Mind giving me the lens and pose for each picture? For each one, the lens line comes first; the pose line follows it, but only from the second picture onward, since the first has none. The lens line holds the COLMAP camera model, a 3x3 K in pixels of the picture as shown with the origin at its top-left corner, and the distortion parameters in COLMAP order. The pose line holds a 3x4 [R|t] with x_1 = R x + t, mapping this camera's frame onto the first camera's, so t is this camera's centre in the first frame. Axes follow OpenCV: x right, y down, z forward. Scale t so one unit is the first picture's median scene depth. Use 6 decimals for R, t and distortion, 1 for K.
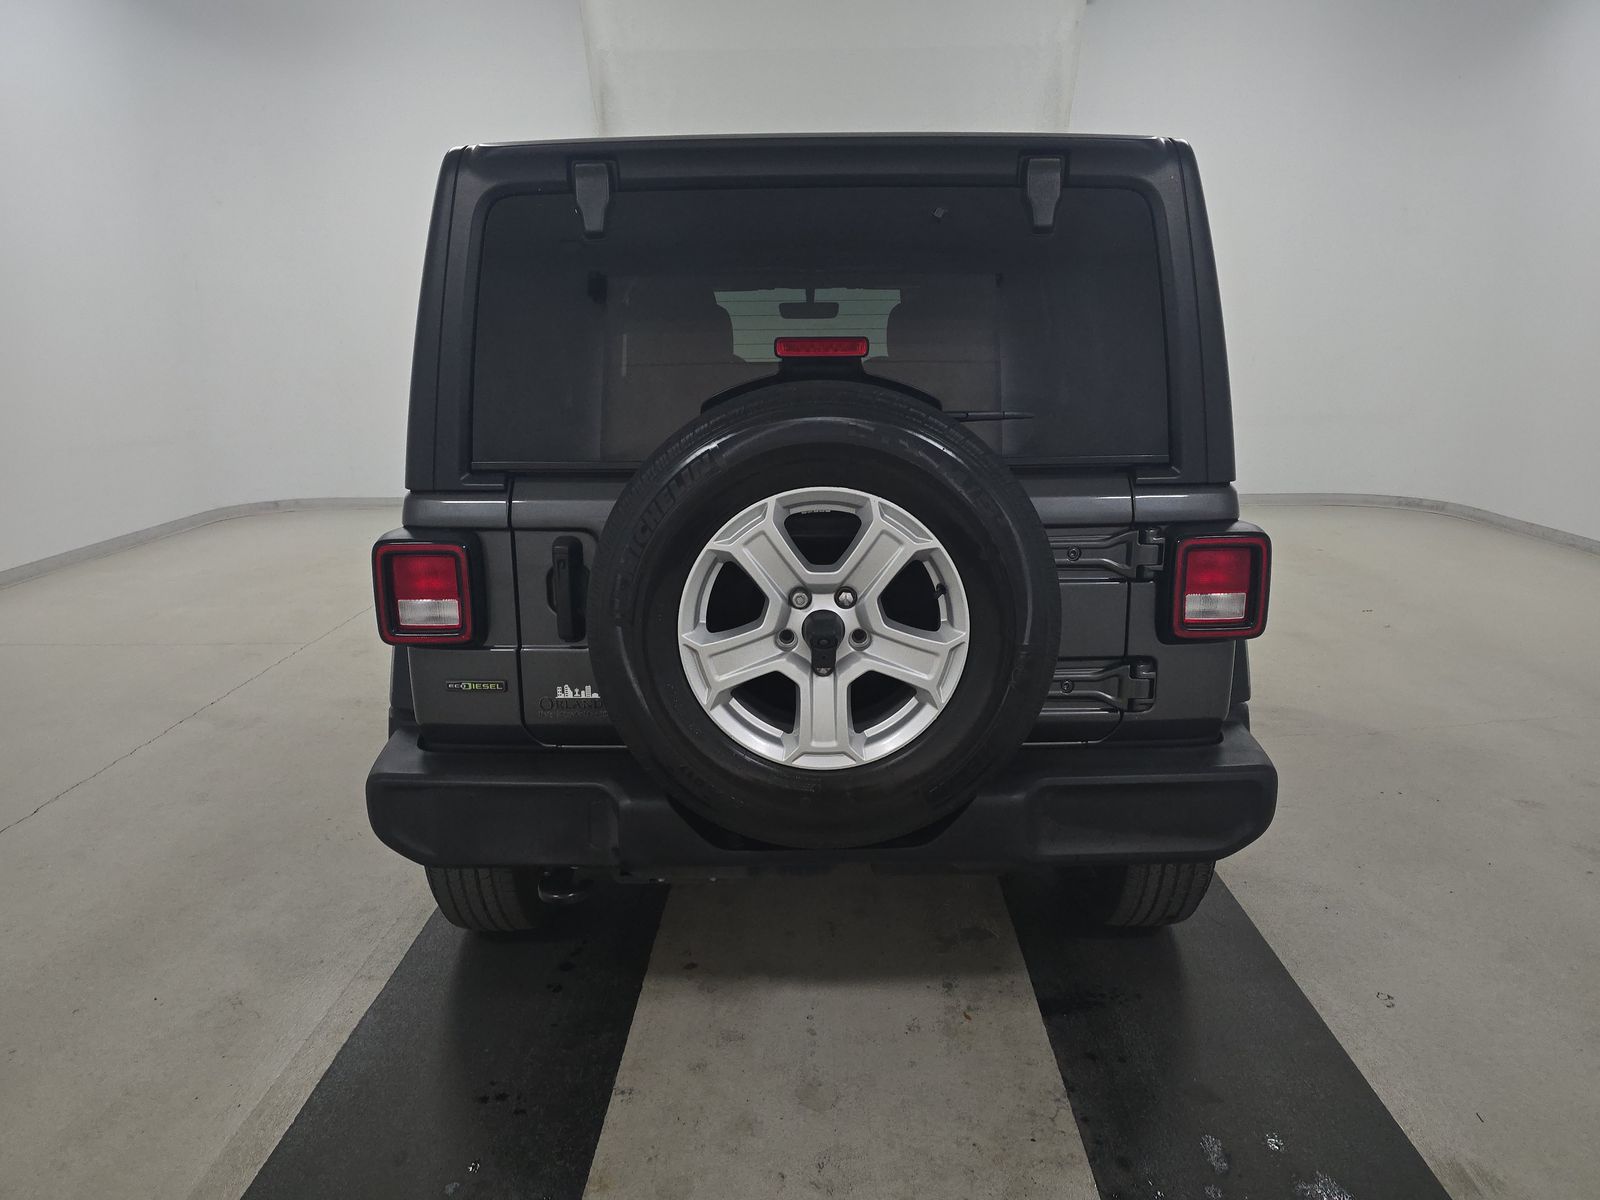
lens RADIAL K [[1080.7, 0, 800.0], [0, 1080.7, 600.0], [0, 0, 1]] dist [0.043758, 0.000547]
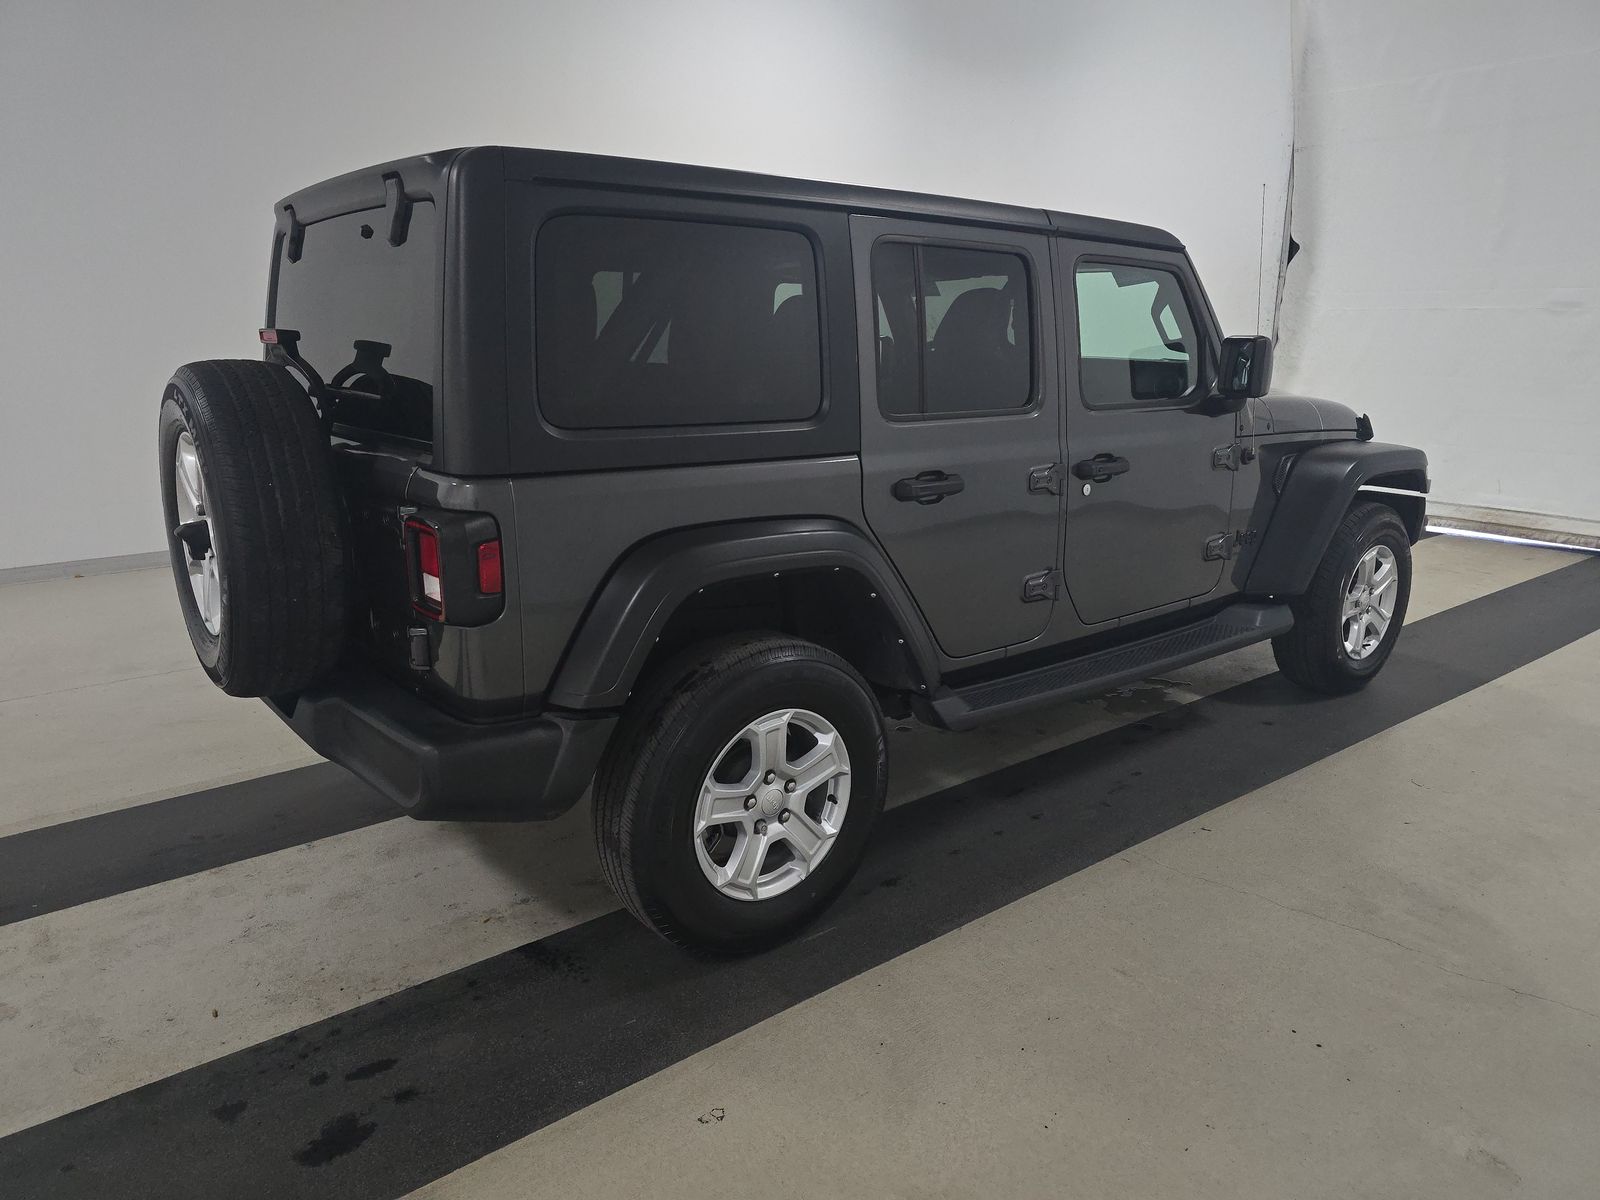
lens RADIAL K [[1104.9, 0, 807.1], [0, 1104.9, 602.4], [0, 0, 1]] dist [0.041500, -0.001829]
pose [[0.613382, 0.196454, -0.764963, 1.203254], [-0.193855, 0.976389, 0.095309, -0.115847], [0.765626, 0.089831, 0.636983, 0.503386]]
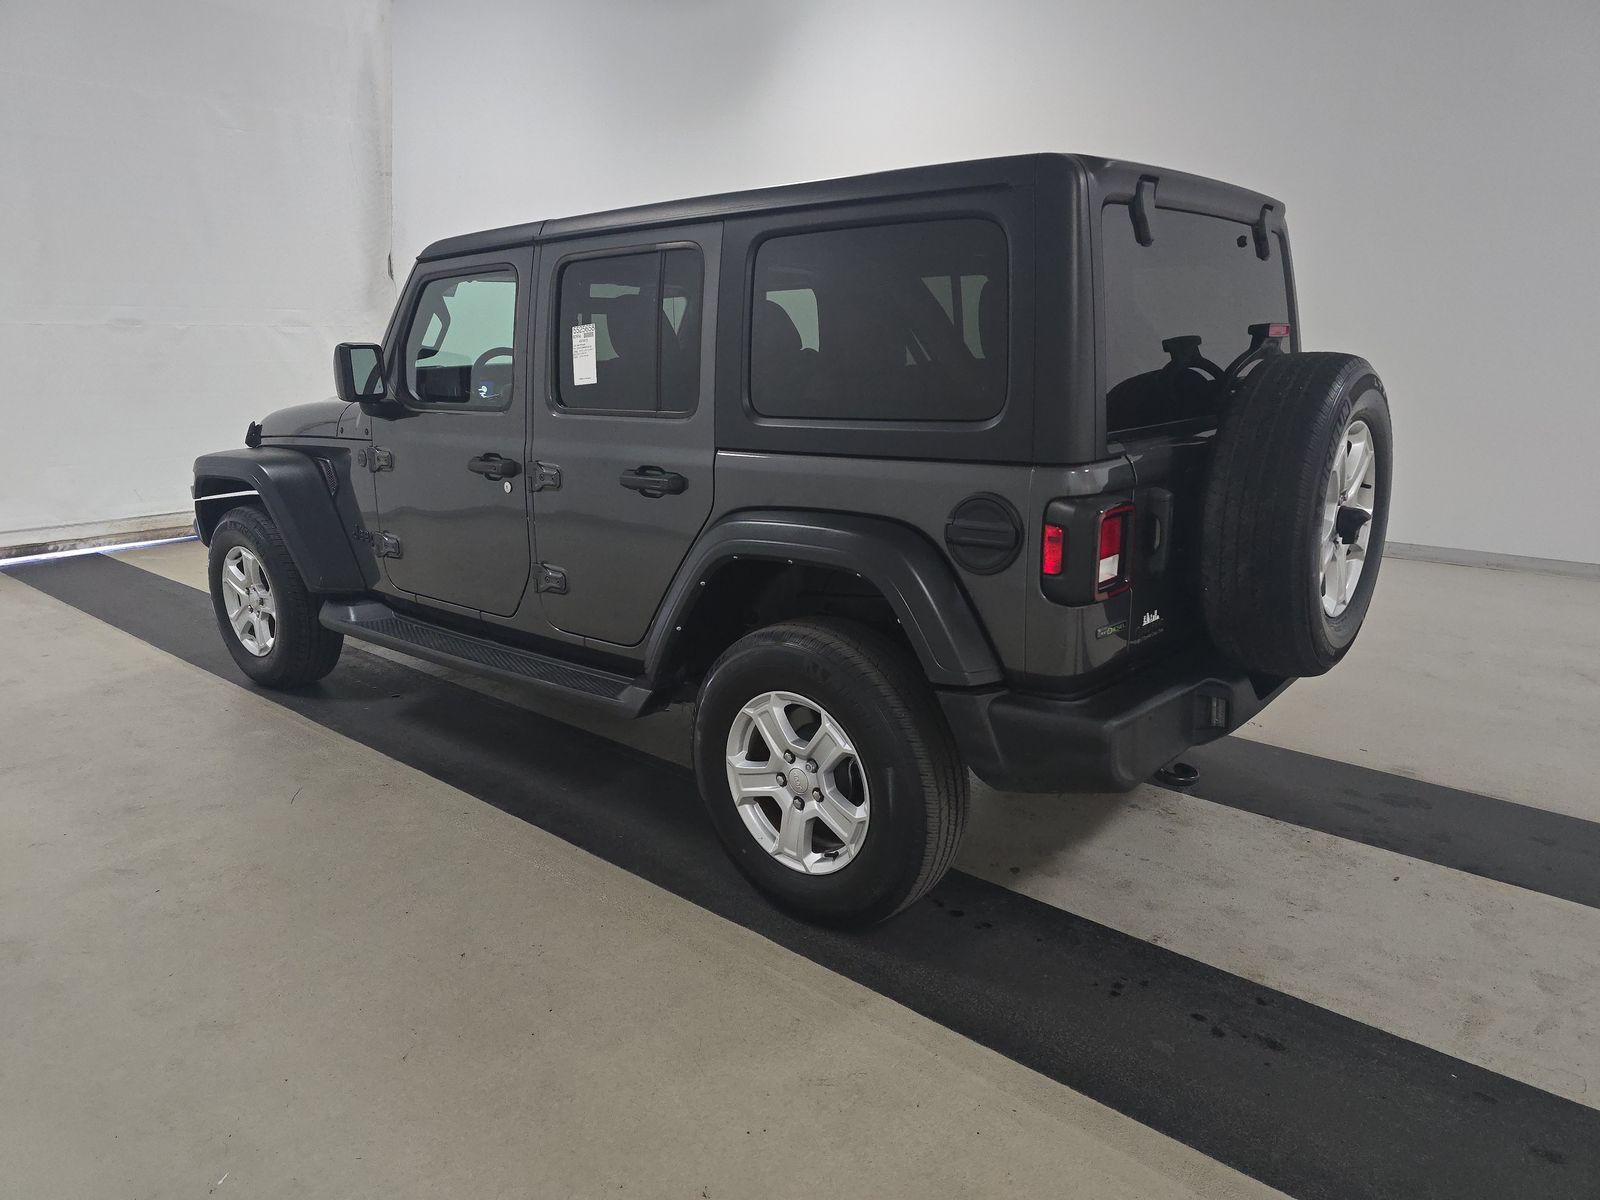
lens RADIAL K [[1104.9, 0, 807.1], [0, 1104.9, 602.4], [0, 0, 1]] dist [0.041500, -0.001829]
pose [[0.624316, -0.174988, 0.761320, -1.162934], [0.193044, 0.978921, 0.066698, -0.054975], [-0.756943, 0.105327, 0.644936, 0.437640]]
